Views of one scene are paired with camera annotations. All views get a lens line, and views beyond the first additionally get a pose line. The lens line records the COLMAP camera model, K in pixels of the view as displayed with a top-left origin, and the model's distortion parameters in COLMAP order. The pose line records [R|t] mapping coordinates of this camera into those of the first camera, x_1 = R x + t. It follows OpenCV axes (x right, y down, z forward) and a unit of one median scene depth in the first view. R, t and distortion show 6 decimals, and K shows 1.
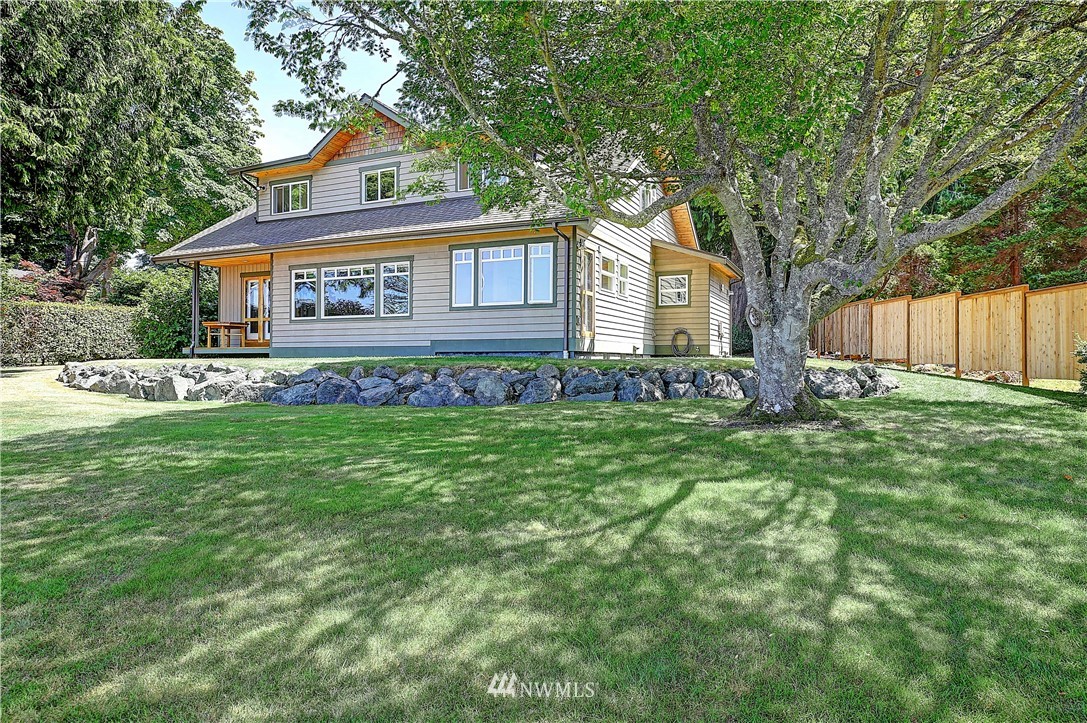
lens RADIAL K [[652.1, 0, 544.9], [0, 652.1, 358.7], [0, 0, 1]] dist [0.000575, 0.001727]
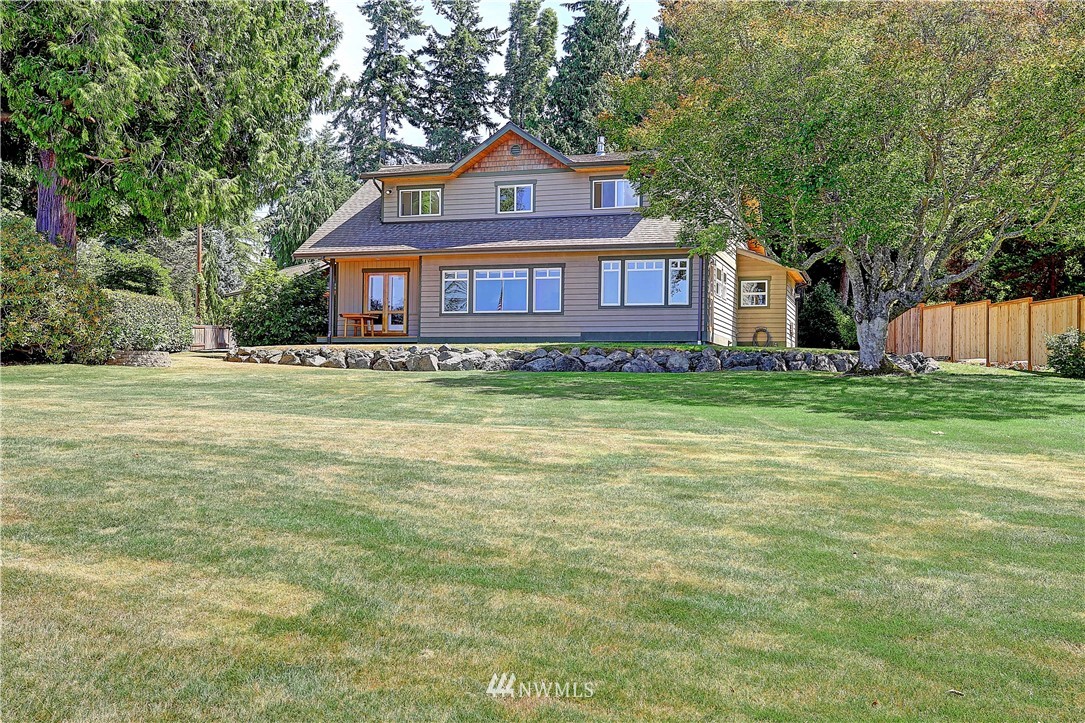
lens RADIAL K [[1069.0, 0, 541.1], [0, 1069.0, 363.6], [0, 0, 1]] dist [0.083040, 0.000000]
pose [[0.992268, 0.012949, 0.123440, -0.504820], [-0.010659, 0.999759, -0.019196, 0.072033], [-0.123658, 0.017732, 0.992166, -1.017825]]
